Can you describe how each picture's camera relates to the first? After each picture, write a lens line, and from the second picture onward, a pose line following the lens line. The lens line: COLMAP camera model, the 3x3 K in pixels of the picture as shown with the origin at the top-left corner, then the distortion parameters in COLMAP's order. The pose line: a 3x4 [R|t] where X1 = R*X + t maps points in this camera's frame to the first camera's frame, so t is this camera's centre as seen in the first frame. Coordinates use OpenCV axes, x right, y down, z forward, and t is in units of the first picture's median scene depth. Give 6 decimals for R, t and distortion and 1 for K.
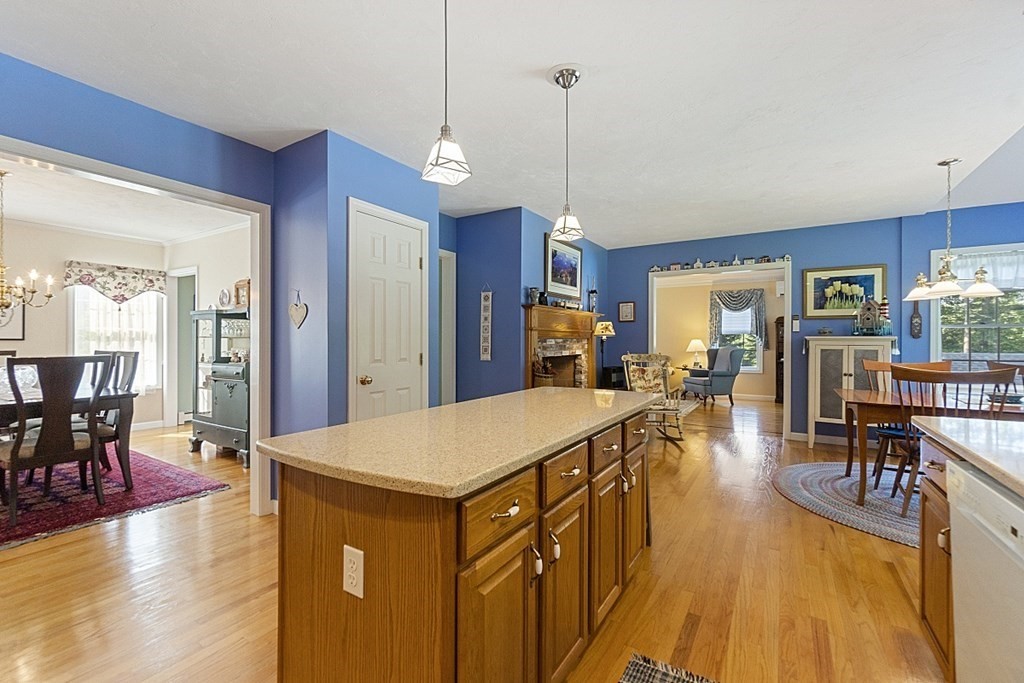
lens RADIAL K [[442.9, 0, 506.1], [0, 442.9, 341.9], [0, 0, 1]] dist [-0.009245, 0.000199]
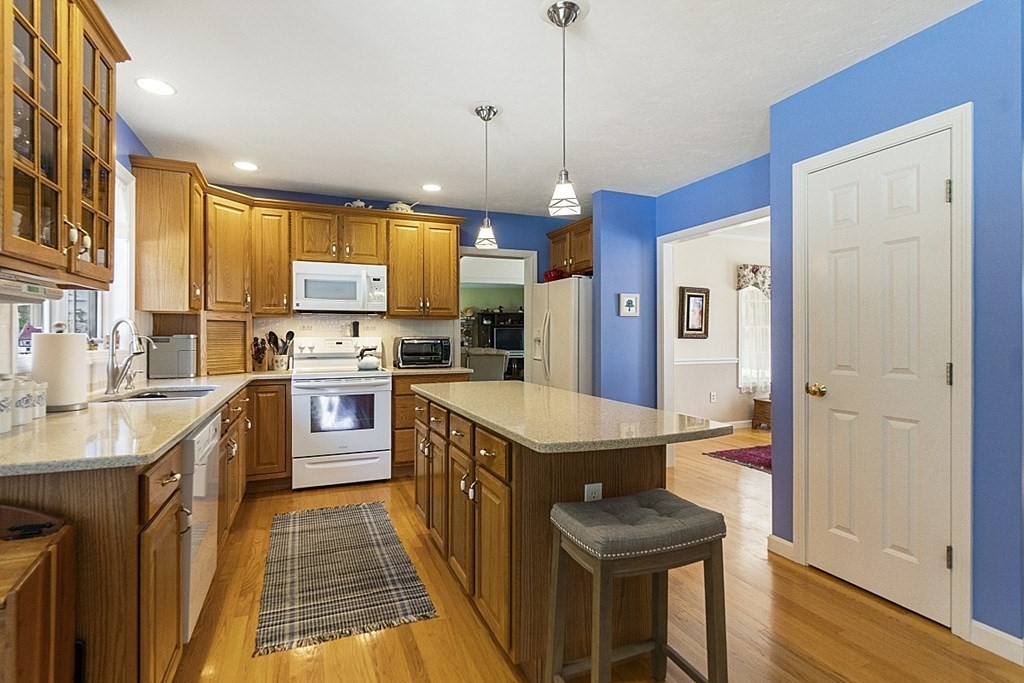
lens RADIAL K [[495.8, 0, 504.8], [0, 495.8, 334.9], [0, 0, 1]] dist [-0.001099, 0.000161]
pose [[-0.585479, -0.003576, -0.810679, 0.388406], [-0.003580, 0.999992, -0.001826, -0.003247], [0.810679, 0.001833, -0.585487, 0.598052]]
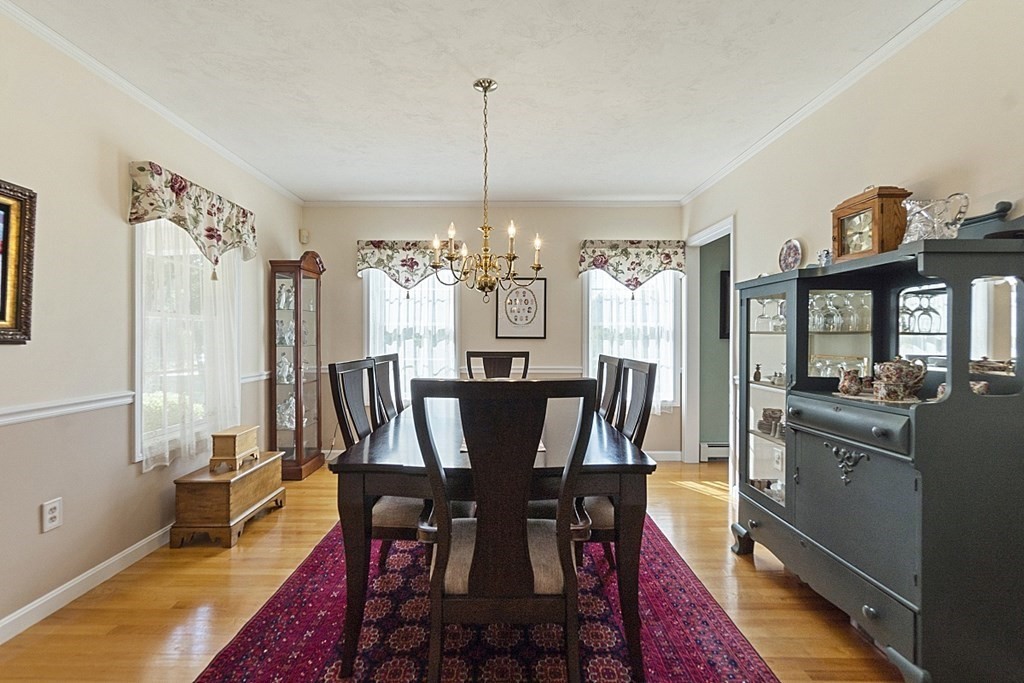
lens RADIAL K [[442.9, 0, 507.7], [0, 442.9, 338.2], [0, 0, 1]] dist [-0.009245, 0.000199]
pose [[0.531873, -0.000682, -0.846824, -0.365669], [-0.002748, 0.999993, -0.002532, -0.002201], [0.846820, 0.003674, 0.531867, 0.432564]]
